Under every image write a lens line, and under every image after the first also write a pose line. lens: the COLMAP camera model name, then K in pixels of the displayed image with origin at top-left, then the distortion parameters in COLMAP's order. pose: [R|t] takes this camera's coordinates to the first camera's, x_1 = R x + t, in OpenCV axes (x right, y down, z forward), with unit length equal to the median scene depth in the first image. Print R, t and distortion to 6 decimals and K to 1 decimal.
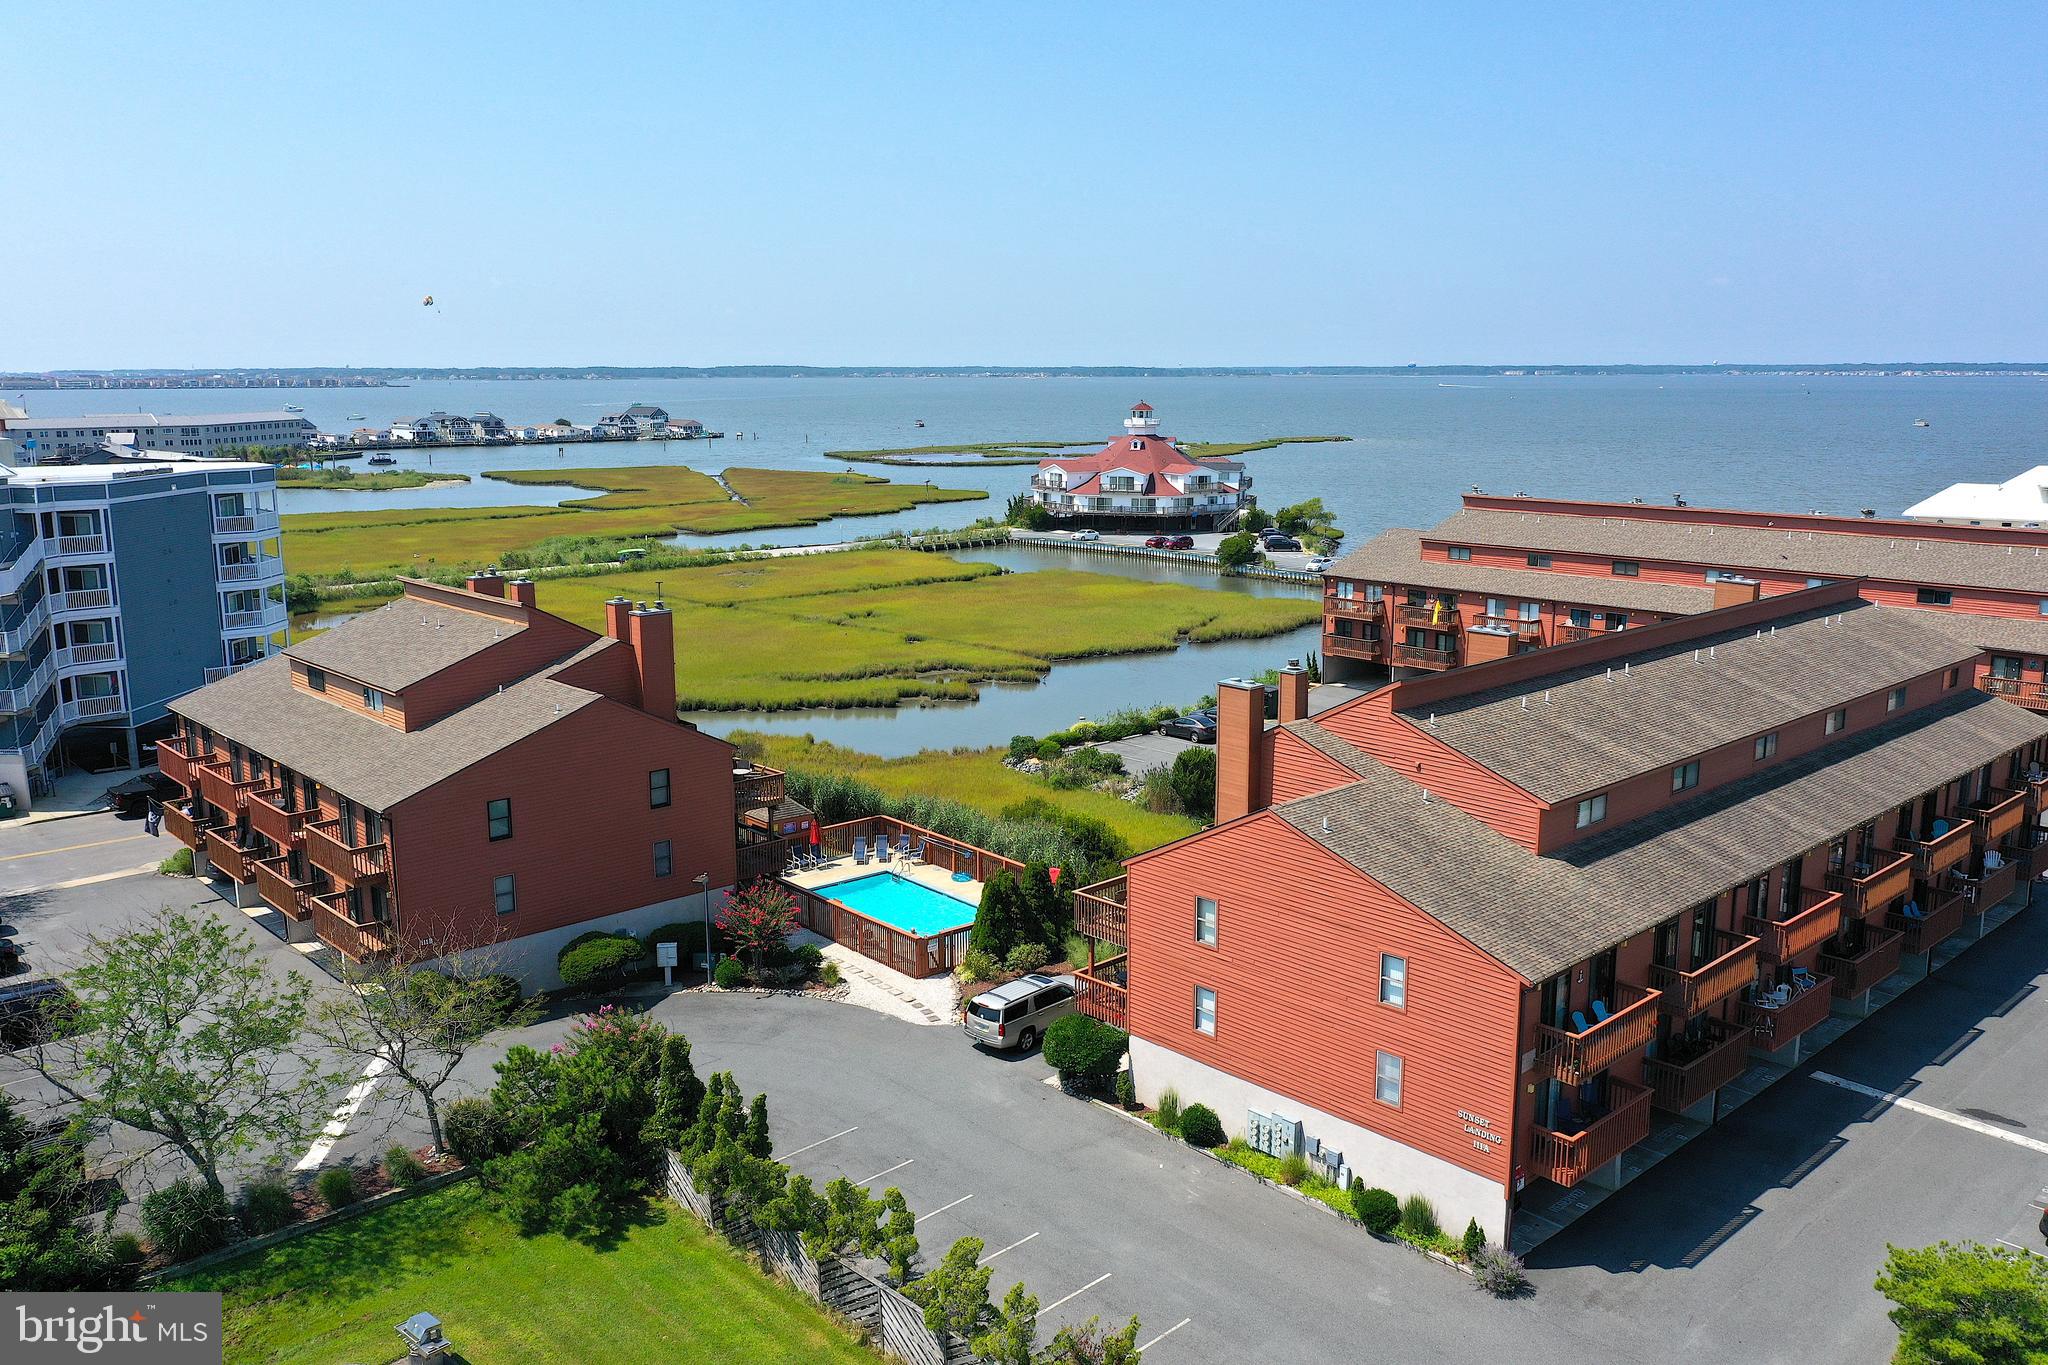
lens RADIAL K [[1619.6, 0, 1031.4], [0, 1619.6, 686.2], [0, 0, 1]] dist [0.009347, -0.009383]
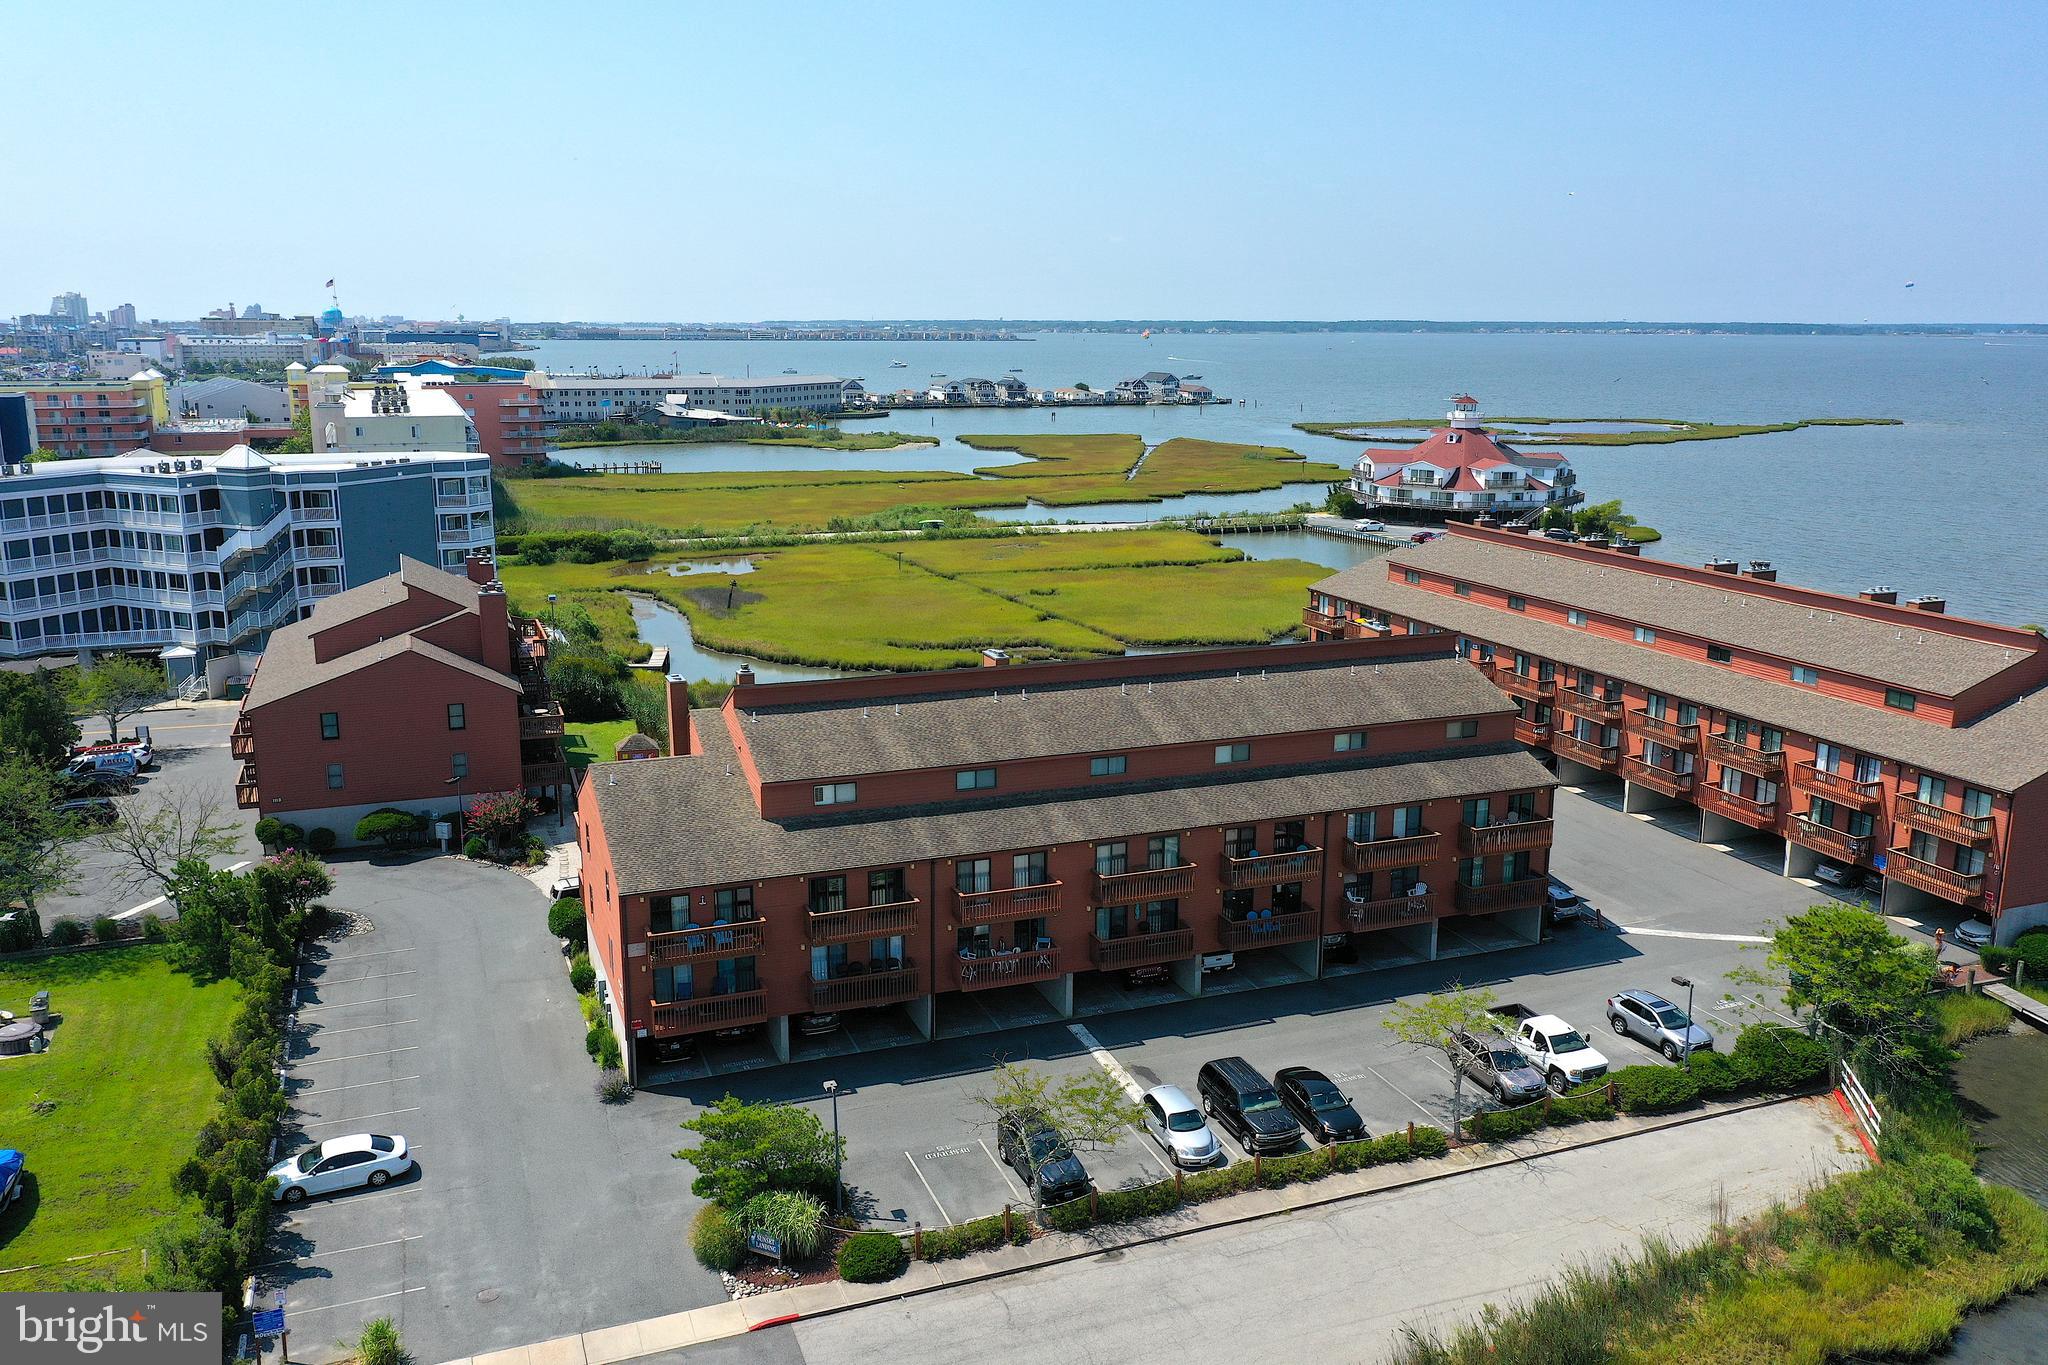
lens RADIAL K [[1619.6, 0, 1032.0], [0, 1619.6, 690.2], [0, 0, 1]] dist [0.009347, -0.009383]
pose [[0.928682, 0.088662, -0.360123, 0.241195], [-0.077696, 0.995968, 0.044847, -0.020569], [0.362647, -0.013668, 0.931826, -0.050640]]
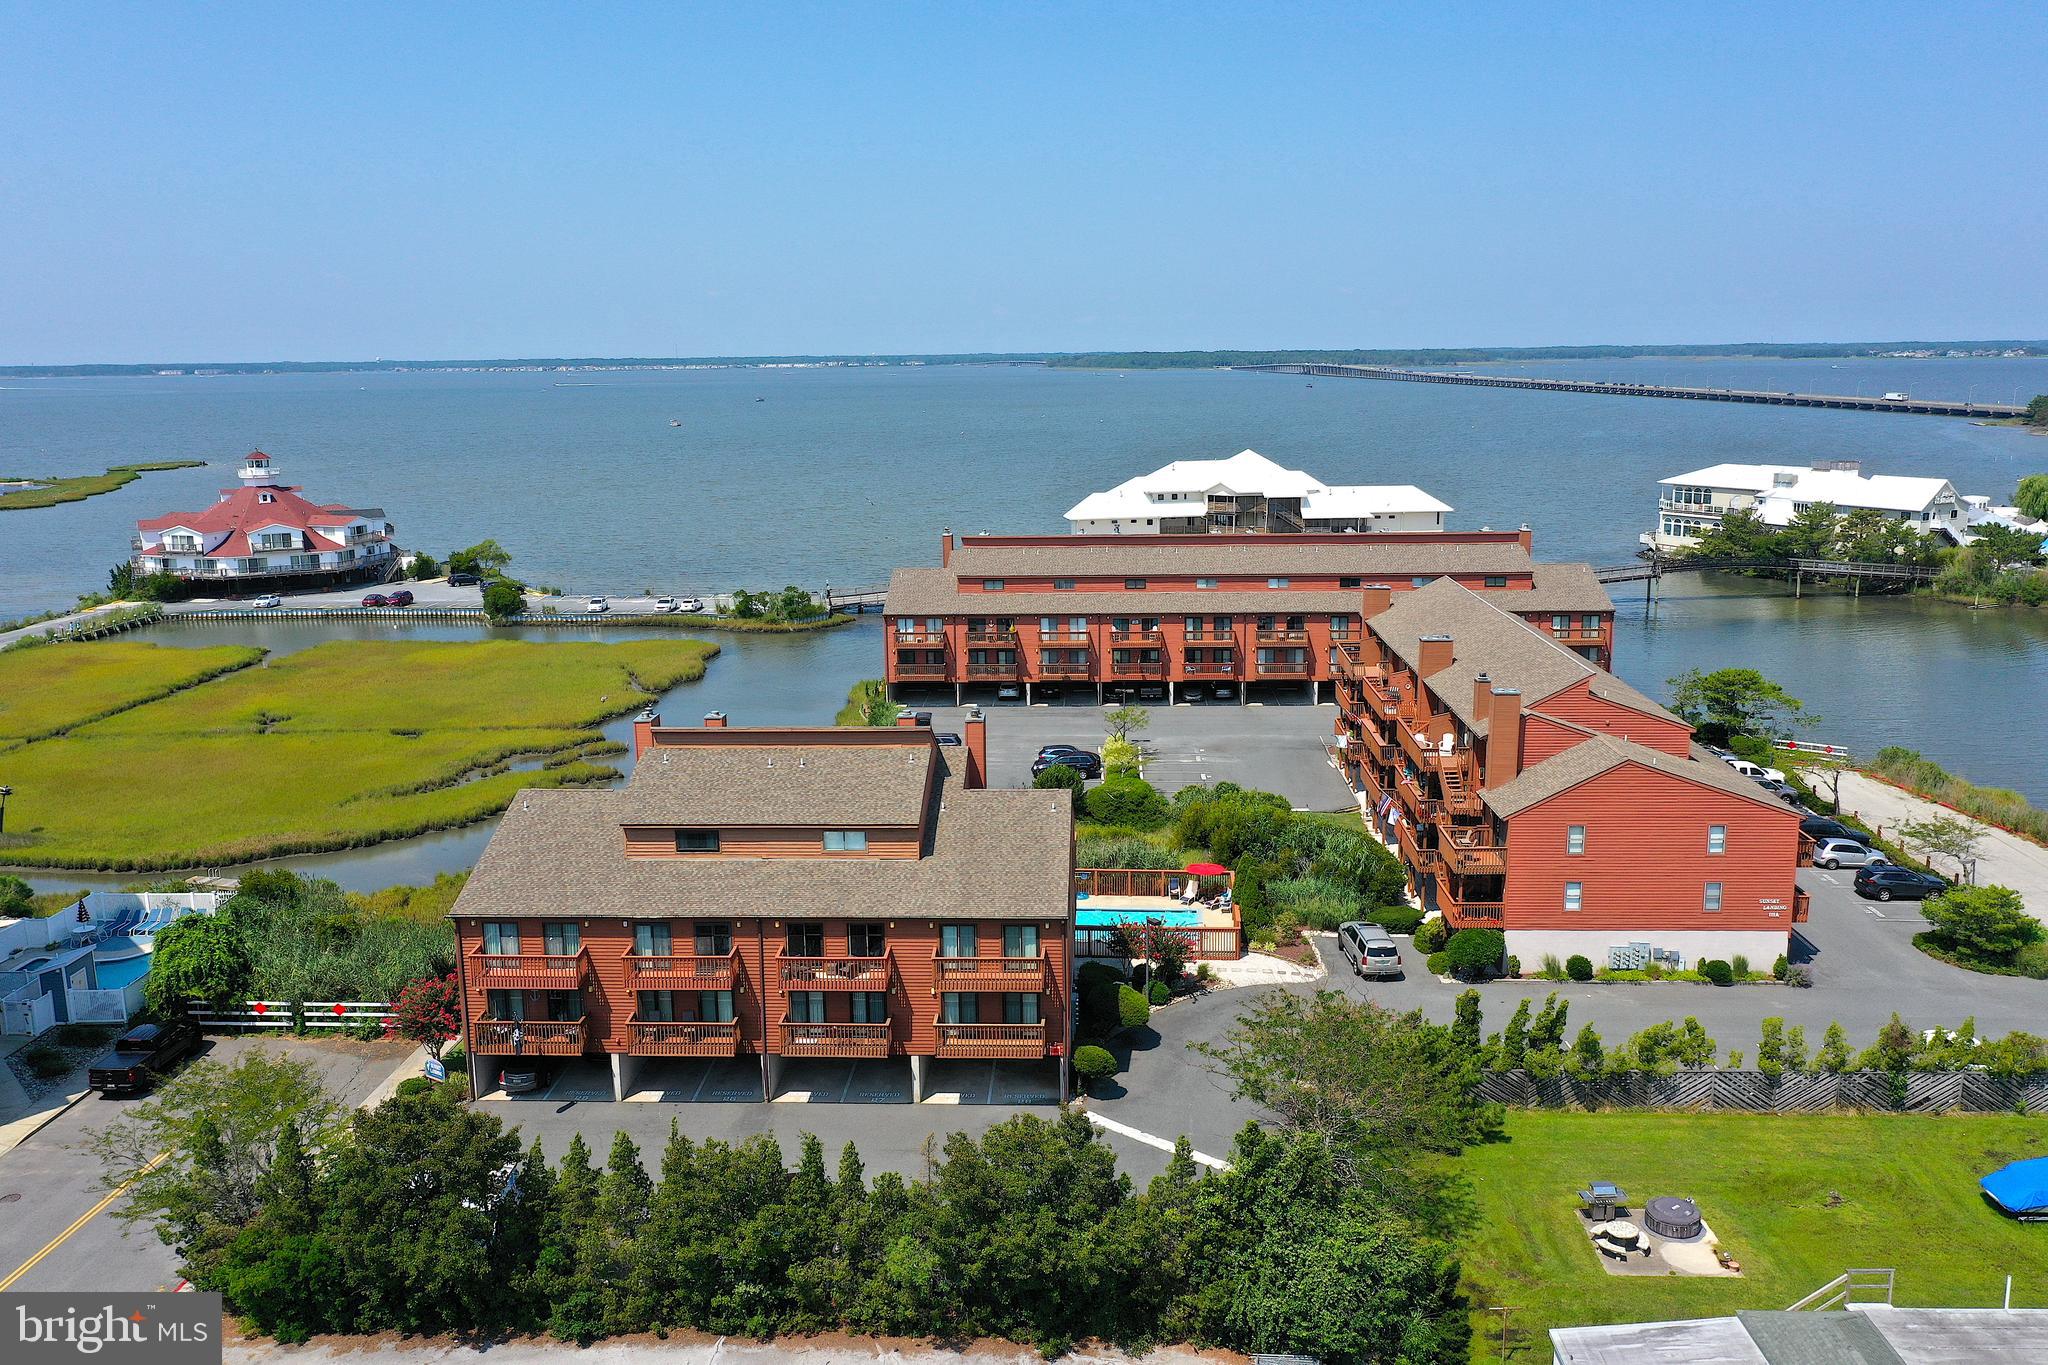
lens RADIAL K [[1619.6, 0, 1031.8], [0, 1619.6, 680.8], [0, 0, 1]] dist [0.009347, -0.009383]
pose [[0.713153, -0.144926, 0.685864, -0.327886], [0.145348, 0.987704, 0.057574, -0.043680], [-0.685775, 0.058630, 0.725448, 0.048958]]
